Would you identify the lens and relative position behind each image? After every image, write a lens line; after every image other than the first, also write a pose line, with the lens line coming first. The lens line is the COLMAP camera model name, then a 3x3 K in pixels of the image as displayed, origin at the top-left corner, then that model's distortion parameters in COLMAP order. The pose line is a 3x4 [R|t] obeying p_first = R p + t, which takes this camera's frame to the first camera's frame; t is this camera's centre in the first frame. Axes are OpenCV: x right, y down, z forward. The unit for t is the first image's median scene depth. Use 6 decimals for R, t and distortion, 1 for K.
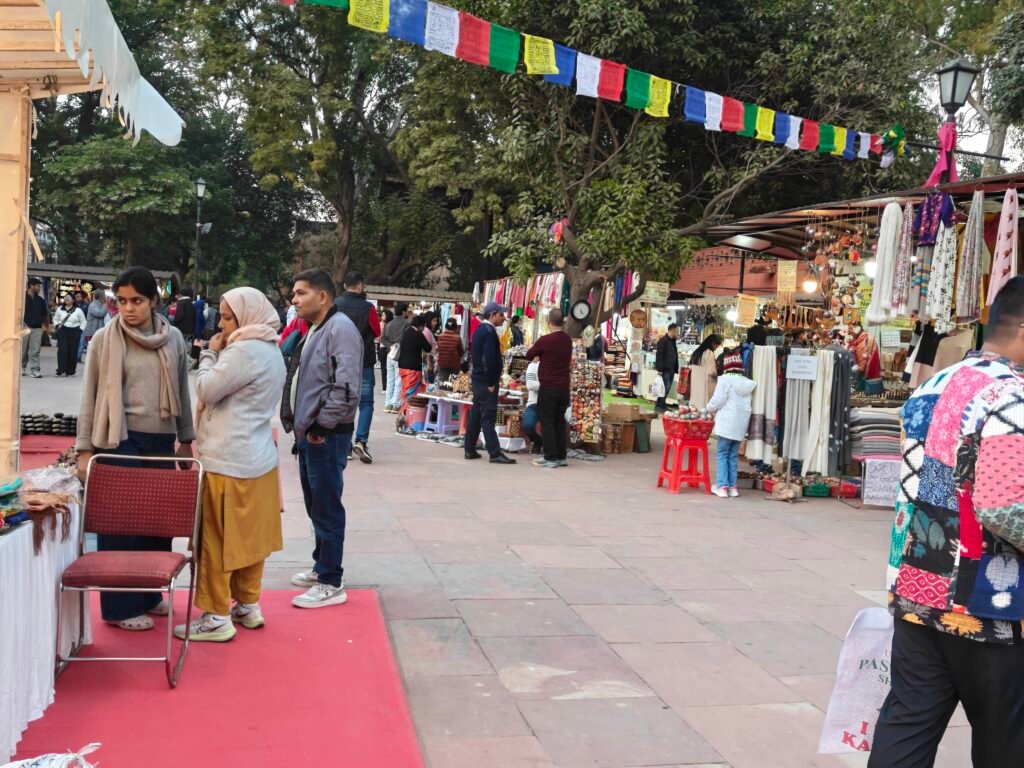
lens RADIAL K [[1027.8, 0, 508.3], [0, 1027.8, 398.0], [0, 0, 1]] dist [0.058312, -0.148738]
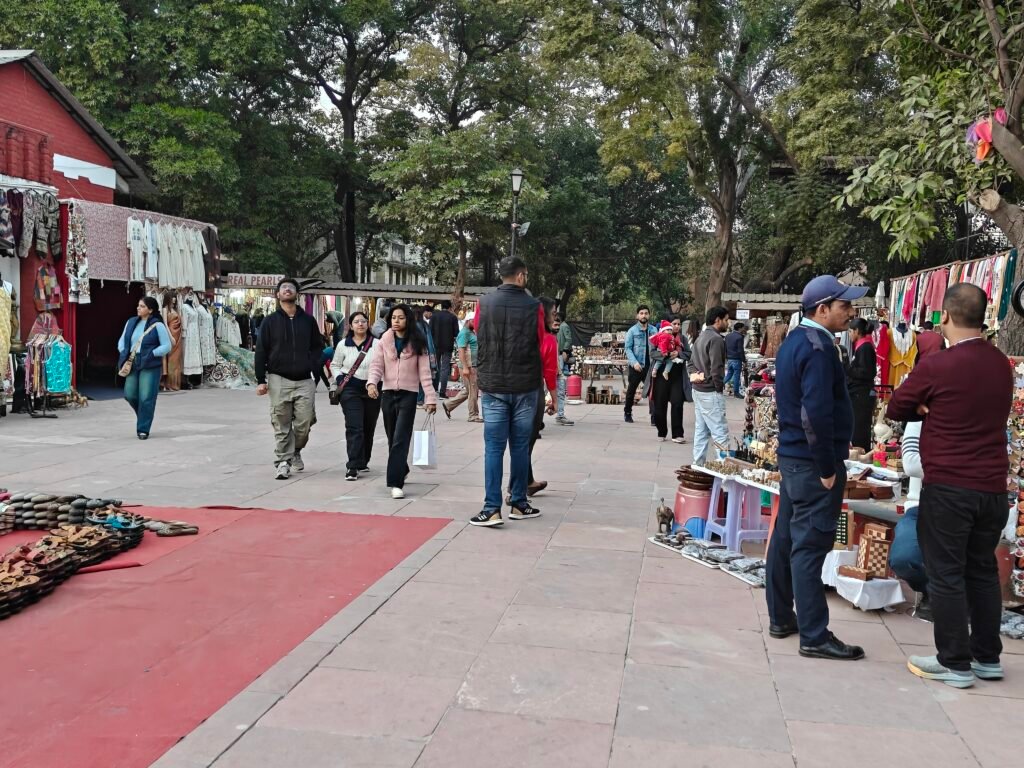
lens RADIAL K [[1027.8, 0, 508.3], [0, 1027.8, 398.0], [0, 0, 1]] dist [0.058312, -0.148738]
pose [[0.921035, -0.000481, -0.389480, 0.014961], [-0.006696, 0.999832, -0.017070, -0.013905], [0.389422, 0.018330, 0.920877, 0.221932]]
